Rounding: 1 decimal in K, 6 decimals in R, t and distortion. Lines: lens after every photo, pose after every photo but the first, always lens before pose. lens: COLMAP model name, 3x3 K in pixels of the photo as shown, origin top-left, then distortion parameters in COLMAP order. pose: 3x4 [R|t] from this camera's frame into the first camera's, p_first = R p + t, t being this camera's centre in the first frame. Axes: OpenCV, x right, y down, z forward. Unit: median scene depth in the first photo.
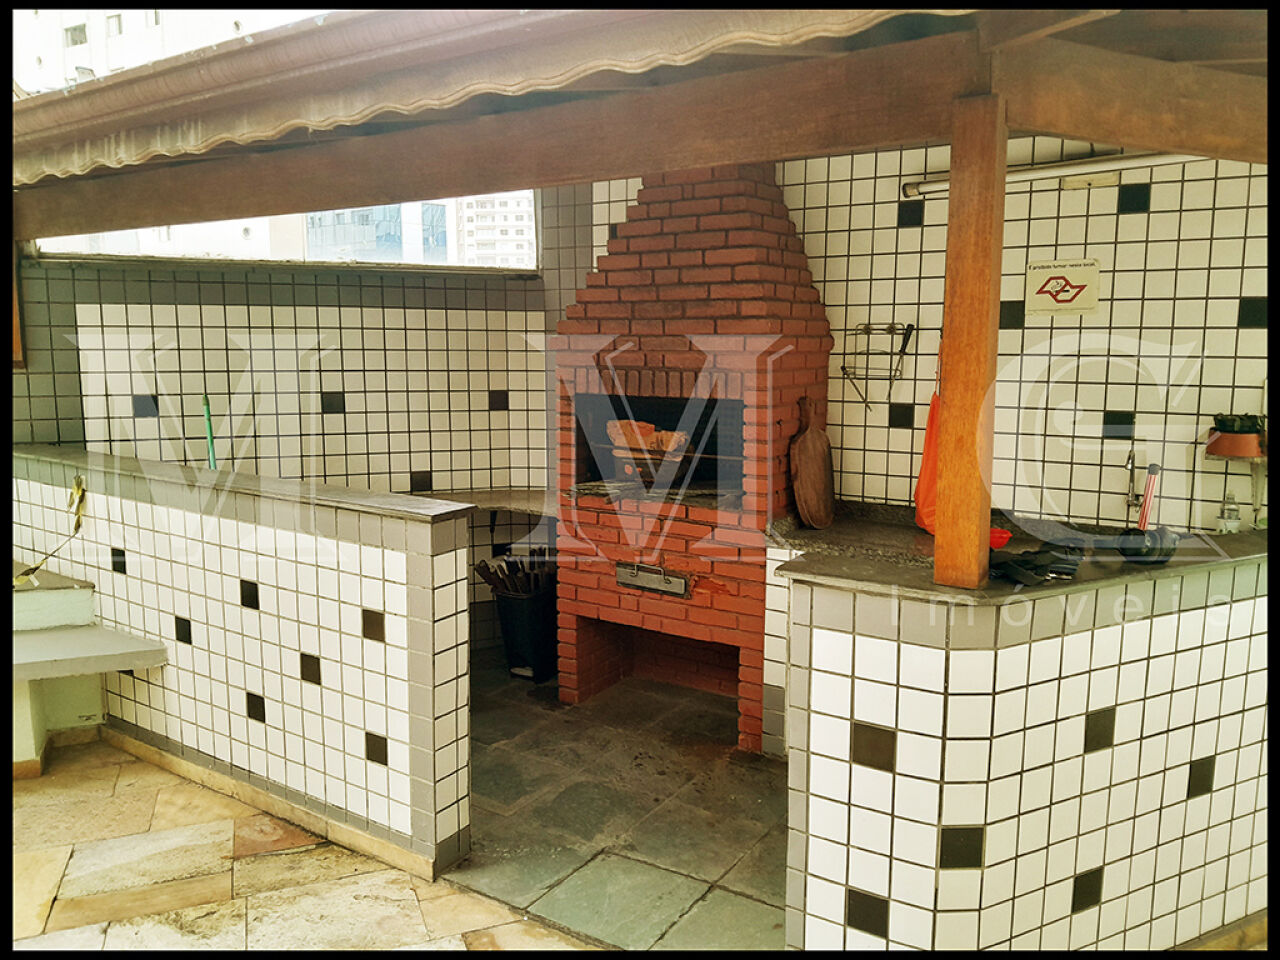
lens RADIAL K [[978.4, 0, 638.3], [0, 978.4, 484.3], [0, 0, 1]] dist [0.025824, -0.066410]
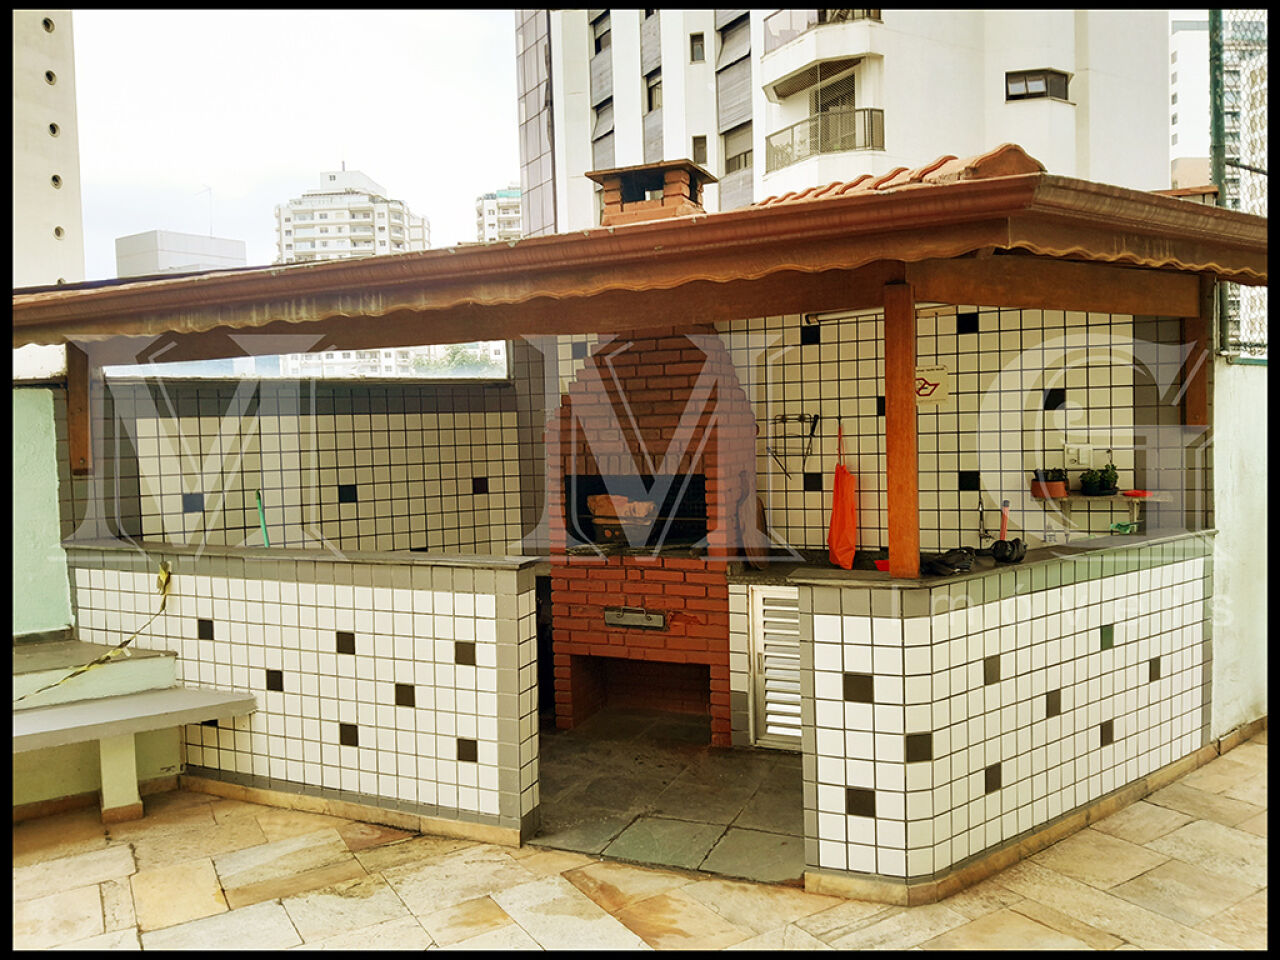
lens RADIAL K [[978.4, 0, 630.3], [0, 978.4, 483.0], [0, 0, 1]] dist [0.025824, -0.066410]
pose [[0.985956, -0.043504, 0.161240, -0.228681], [0.058016, 0.994569, -0.086414, 0.038103], [-0.156605, 0.094555, 0.983125, -0.322846]]
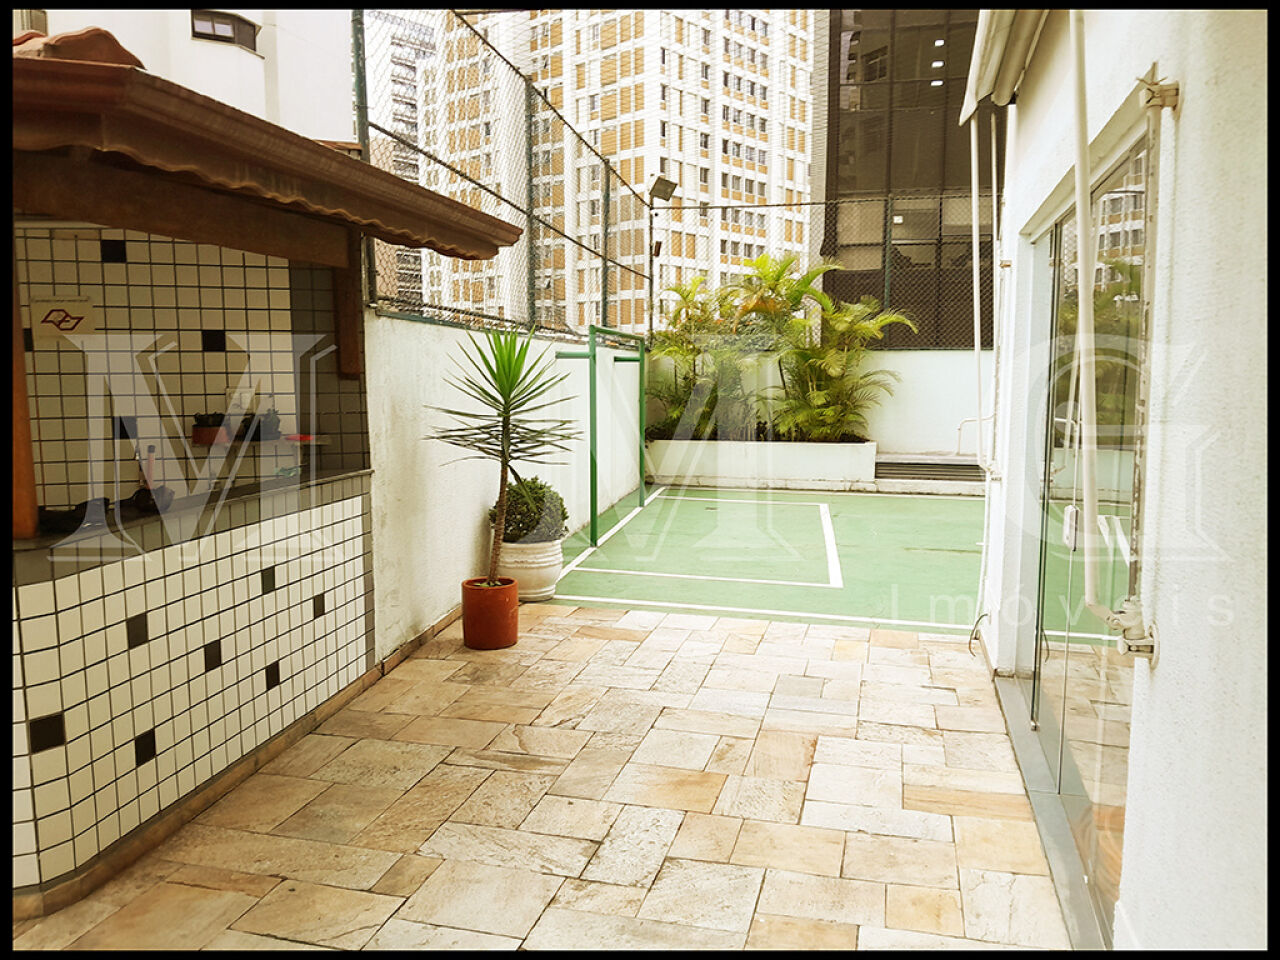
lens RADIAL K [[978.4, 0, 639.5], [0, 978.4, 479.7], [0, 0, 1]] dist [0.025824, -0.066410]
pose [[0.593003, -0.094713, 0.799610, -0.145625], [0.121156, 0.992248, 0.027680, 0.055816], [-0.796033, 0.080463, 0.599881, -0.306695]]
